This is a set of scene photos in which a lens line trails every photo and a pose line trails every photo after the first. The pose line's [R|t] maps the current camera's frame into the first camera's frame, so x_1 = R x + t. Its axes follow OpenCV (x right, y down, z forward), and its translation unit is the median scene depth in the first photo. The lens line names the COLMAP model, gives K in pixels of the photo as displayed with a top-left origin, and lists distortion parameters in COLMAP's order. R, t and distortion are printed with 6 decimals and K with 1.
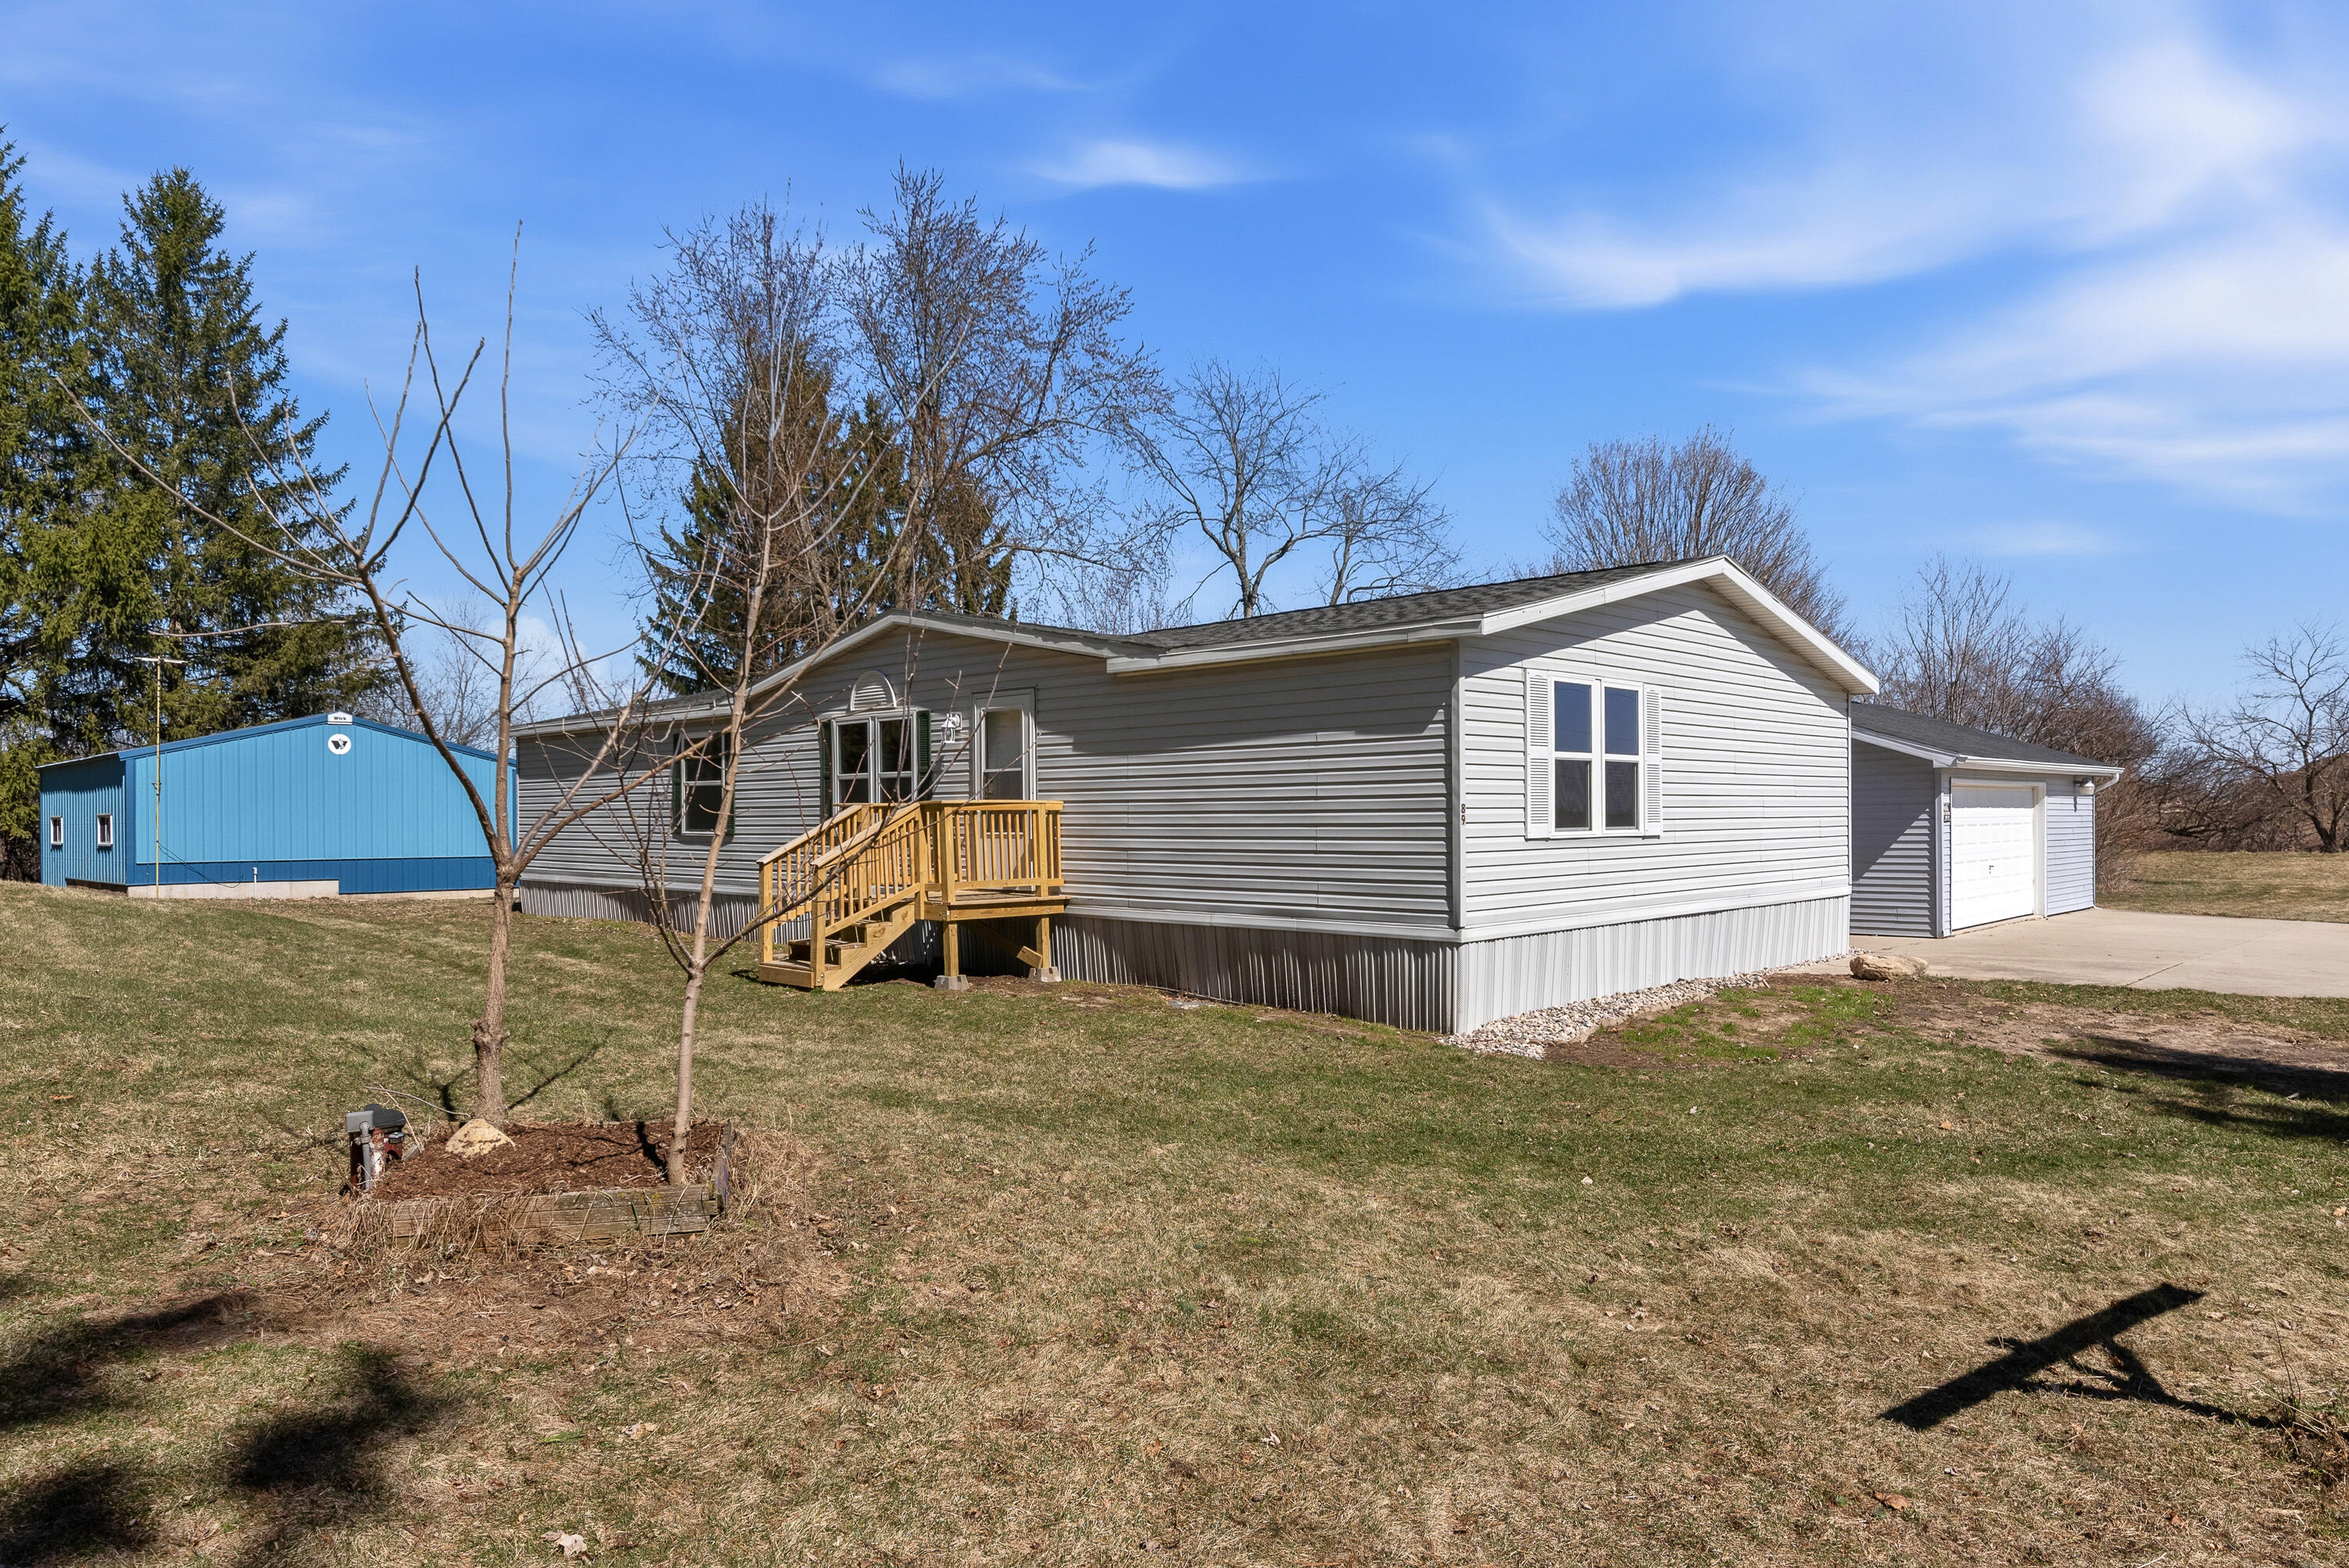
lens RADIAL K [[1402.4, 0, 1174.5], [0, 1402.4, 784.0], [0, 0, 1]] dist [0.002529, -0.000105]
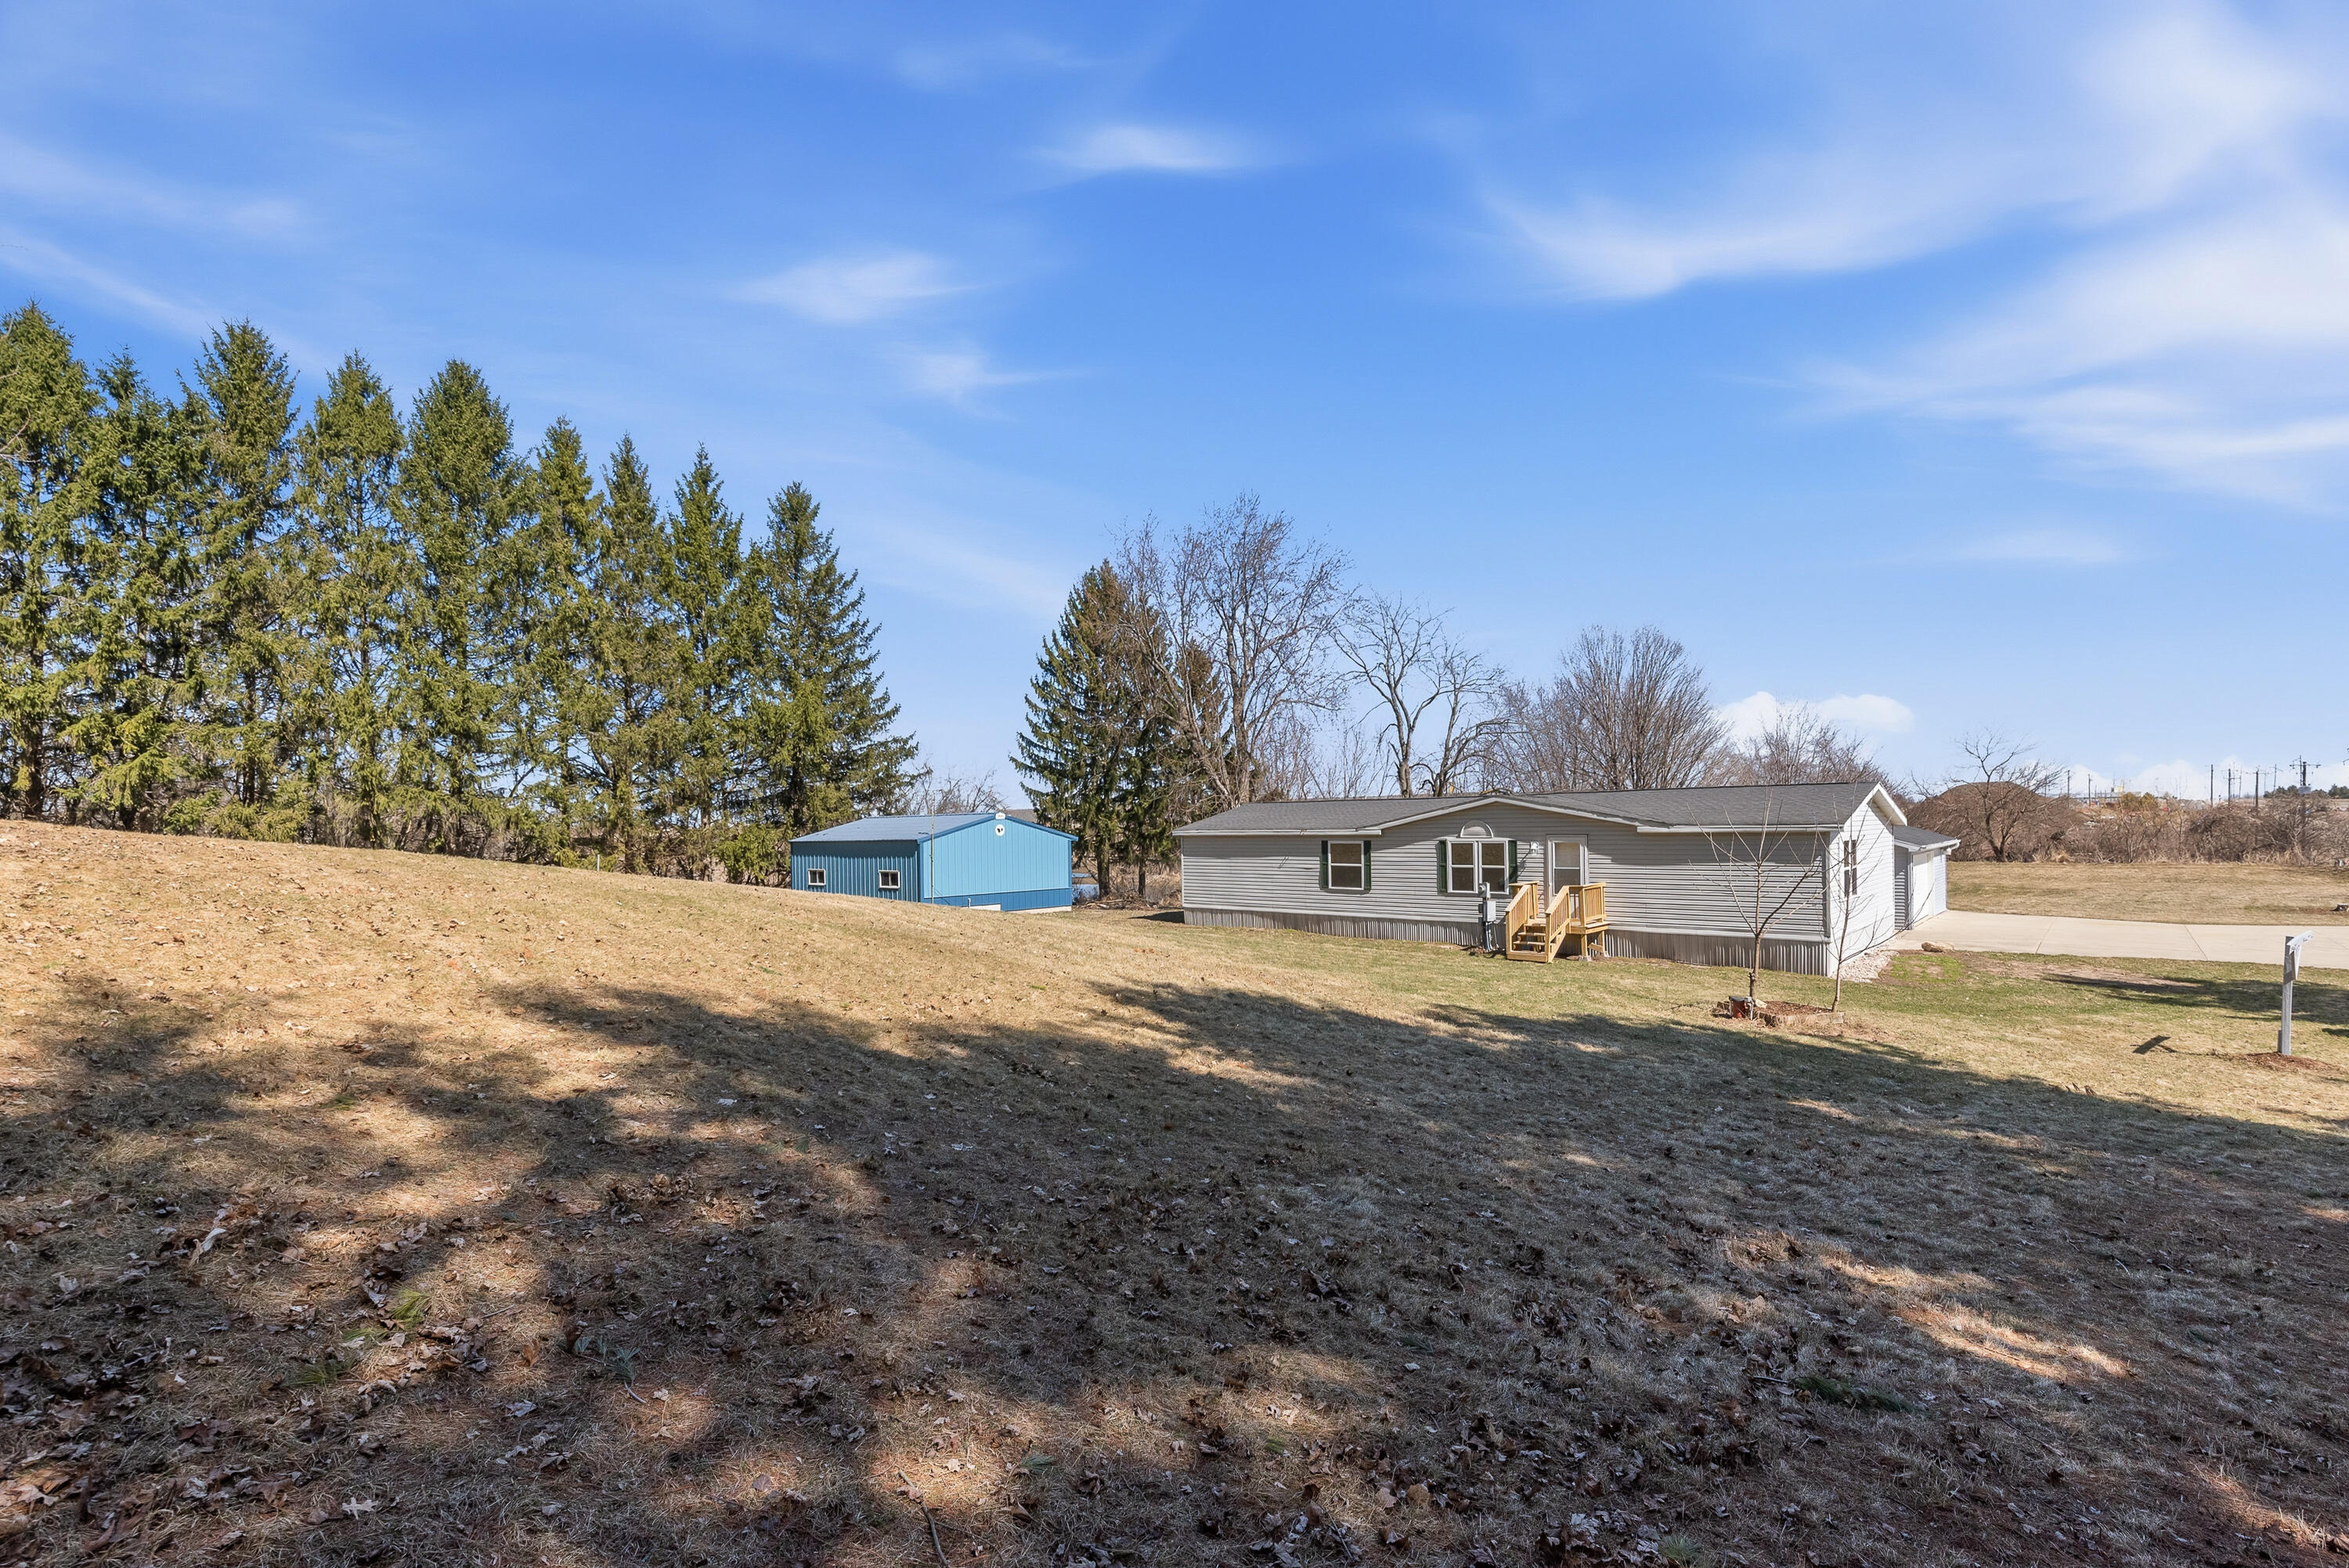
lens RADIAL K [[1016.6, 0, 1162.9], [0, 1016.6, 815.7], [0, 0, 1]] dist [-0.000630, -0.000161]
pose [[0.999454, -0.008861, 0.031815, -0.829206], [0.008492, 0.999895, 0.011709, -0.120320], [-0.031916, -0.011433, 0.999425, -0.668364]]
